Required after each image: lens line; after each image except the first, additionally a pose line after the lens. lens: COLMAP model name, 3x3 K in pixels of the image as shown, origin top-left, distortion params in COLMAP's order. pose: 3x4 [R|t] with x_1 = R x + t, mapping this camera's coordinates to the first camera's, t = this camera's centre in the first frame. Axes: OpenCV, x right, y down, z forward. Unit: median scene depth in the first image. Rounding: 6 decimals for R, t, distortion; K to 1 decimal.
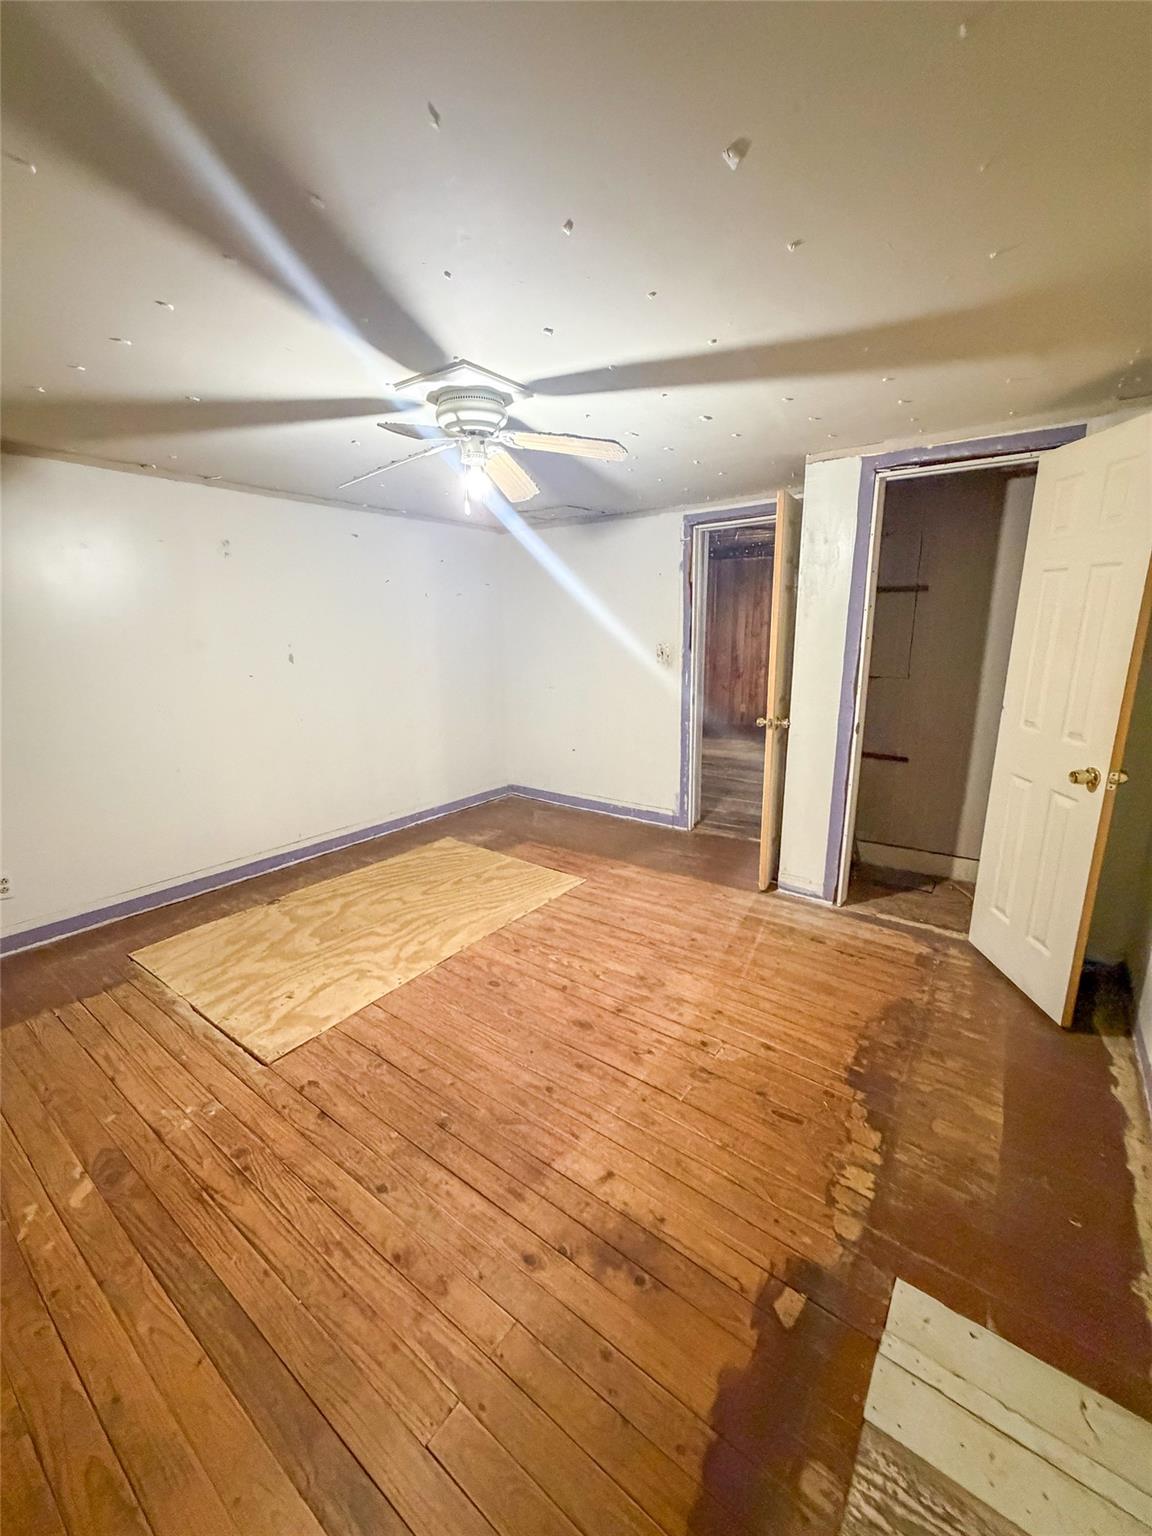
lens RADIAL K [[610.5, 0, 576.0], [0, 610.5, 763.0], [0, 0, 1]] dist [0.000832, -0.000071]
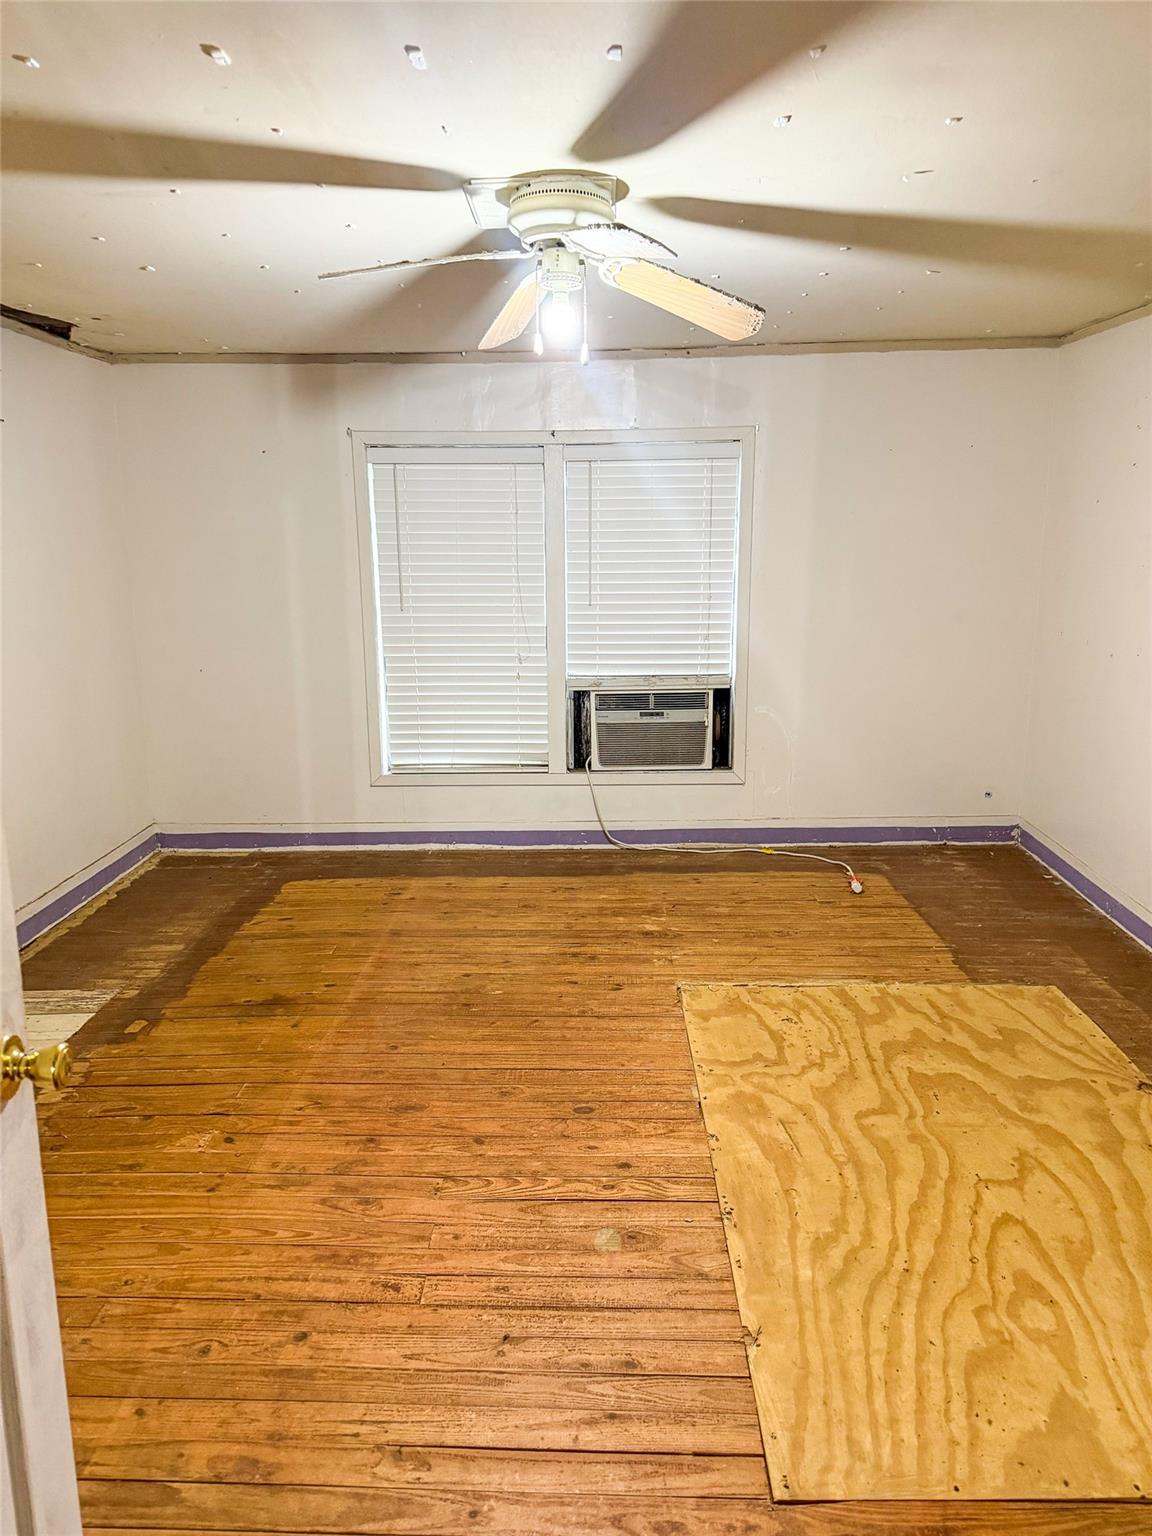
lens RADIAL K [[1079.9, 0, 573.3], [0, 1079.9, 785.3], [0, 0, 1]] dist [0.056563, -0.111330]
pose [[-0.821144, 0.142602, -0.552618, 0.415070], [-0.118553, 0.904540, 0.409575, -0.367919], [0.558272, 0.401835, -0.725852, 1.580183]]
